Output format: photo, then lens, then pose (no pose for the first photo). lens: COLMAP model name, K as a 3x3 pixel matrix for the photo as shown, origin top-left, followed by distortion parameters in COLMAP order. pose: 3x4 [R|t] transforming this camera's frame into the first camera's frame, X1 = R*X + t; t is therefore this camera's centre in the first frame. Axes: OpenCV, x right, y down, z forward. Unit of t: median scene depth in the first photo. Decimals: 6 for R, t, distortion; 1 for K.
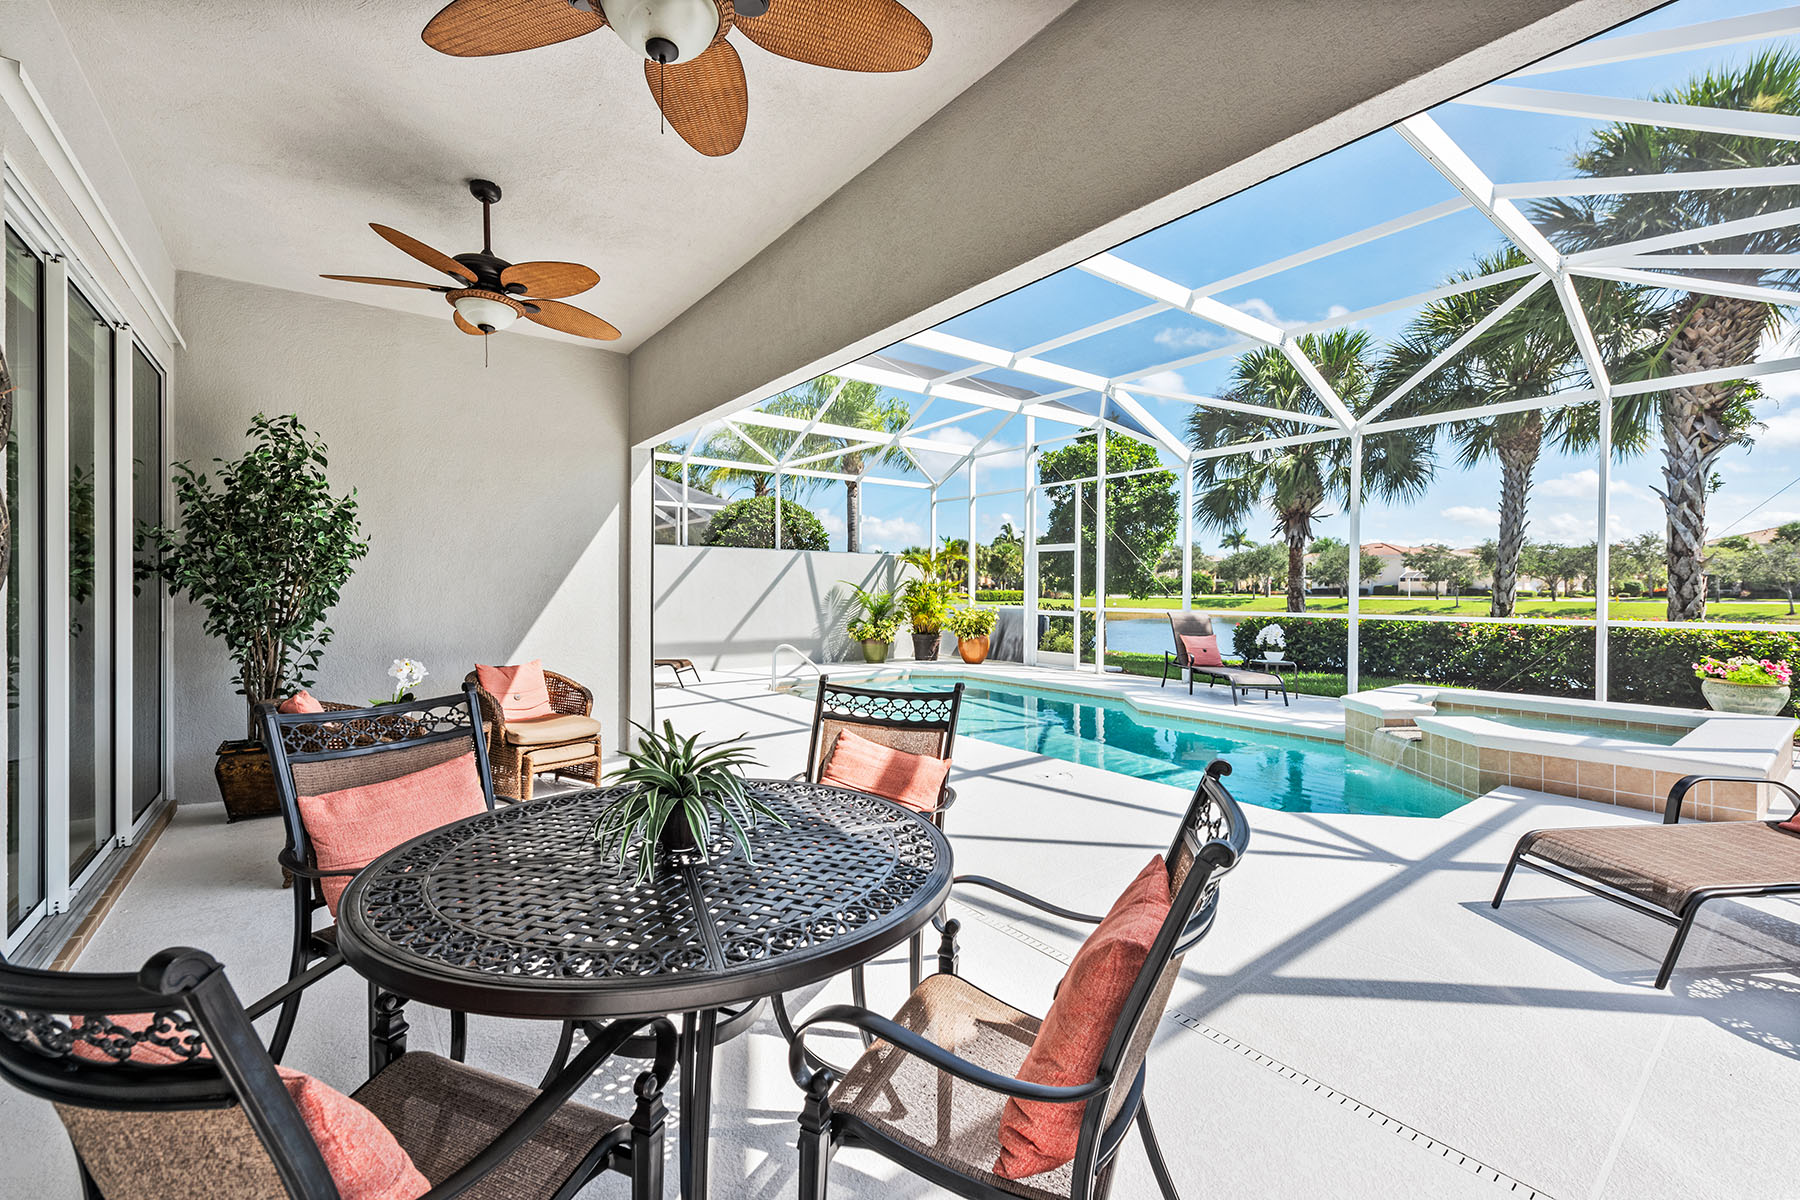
lens RADIAL K [[742.6, 0, 902.5], [0, 742.6, 595.9], [0, 0, 1]] dist [0.019419, -0.008987]
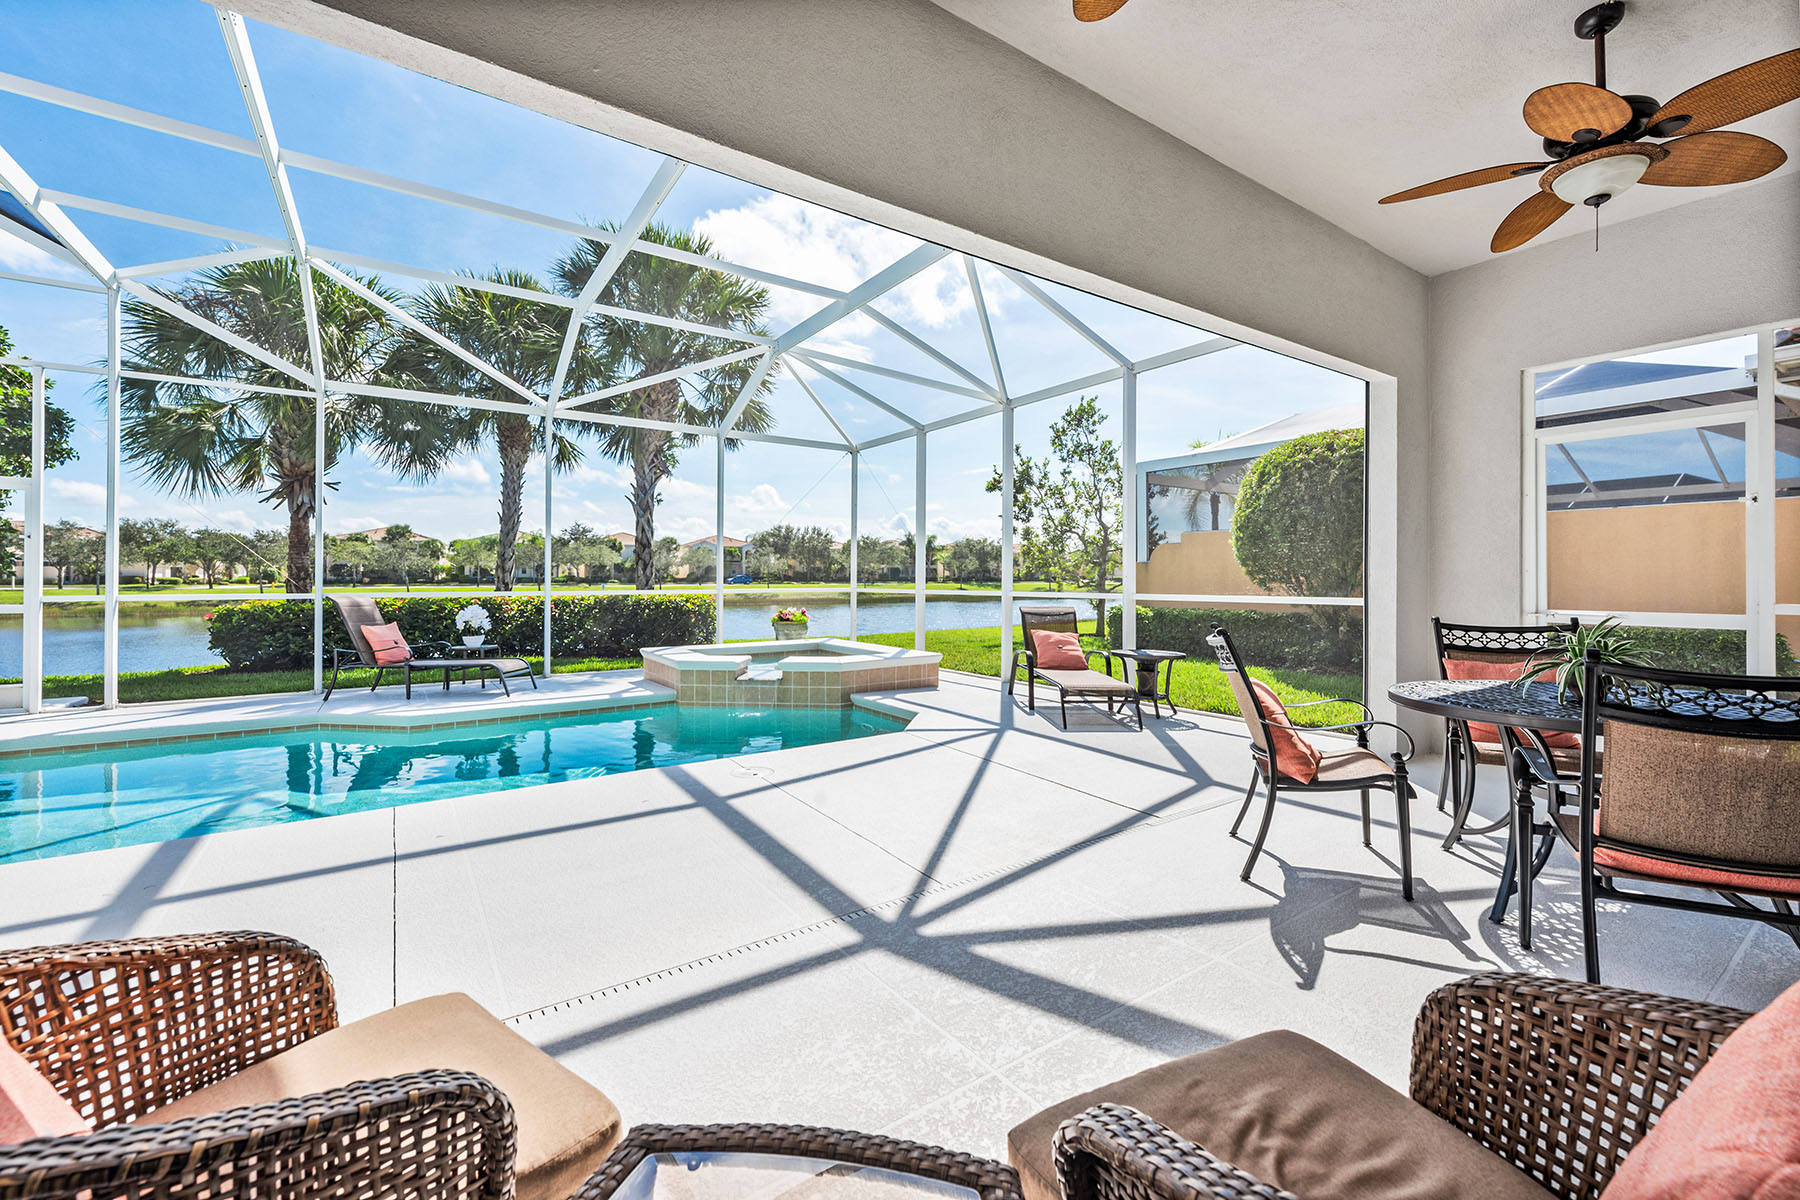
lens RADIAL K [[731.1, 0, 905.0], [0, 731.1, 577.7], [0, 0, 1]] dist [0.017915, -0.008371]
pose [[0.051478, -0.000506, 0.998674, -0.265092], [0.008987, 0.999960, 0.000044, 0.007271], [-0.998634, 0.008973, 0.051480, 0.325580]]
